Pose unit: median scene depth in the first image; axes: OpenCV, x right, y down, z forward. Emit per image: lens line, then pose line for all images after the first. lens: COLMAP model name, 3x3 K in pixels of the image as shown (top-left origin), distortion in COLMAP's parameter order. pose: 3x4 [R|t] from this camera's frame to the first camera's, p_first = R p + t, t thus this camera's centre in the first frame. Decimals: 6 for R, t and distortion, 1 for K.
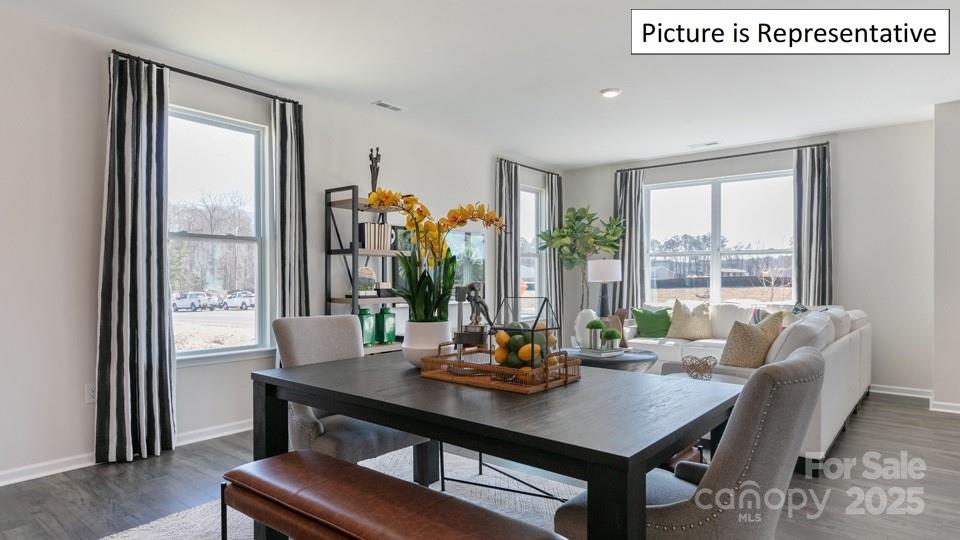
lens RADIAL K [[541.4, 0, 488.3], [0, 541.4, 277.4], [0, 0, 1]] dist [0.004860, 0.000602]
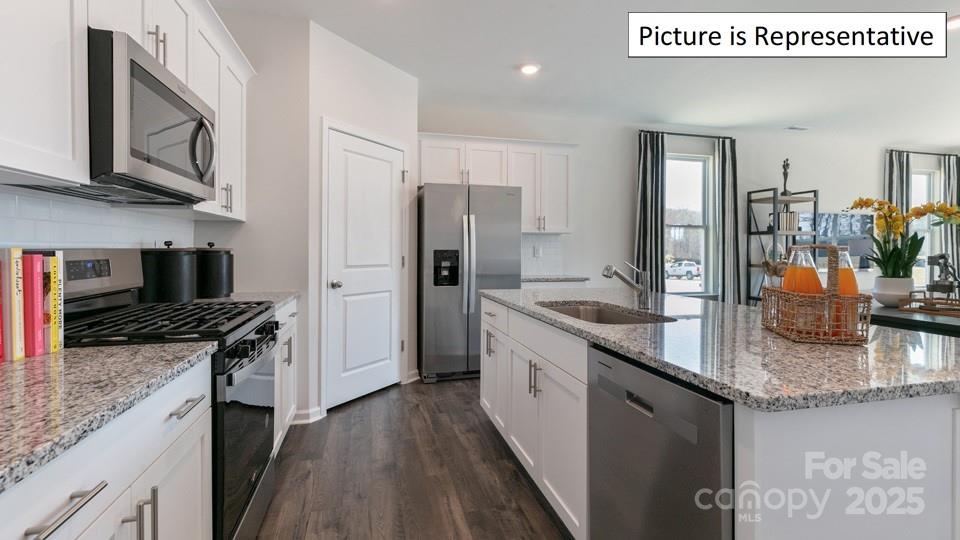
lens RADIAL K [[432.7, 0, 478.9], [0, 432.7, 252.2], [0, 0, 1]] dist [0.006370, -0.002163]
pose [[0.798576, 0.006763, -0.601856, -0.133491], [-0.004827, 0.999977, 0.004832, 0.002281], [0.601875, -0.000953, 0.798590, -0.317307]]
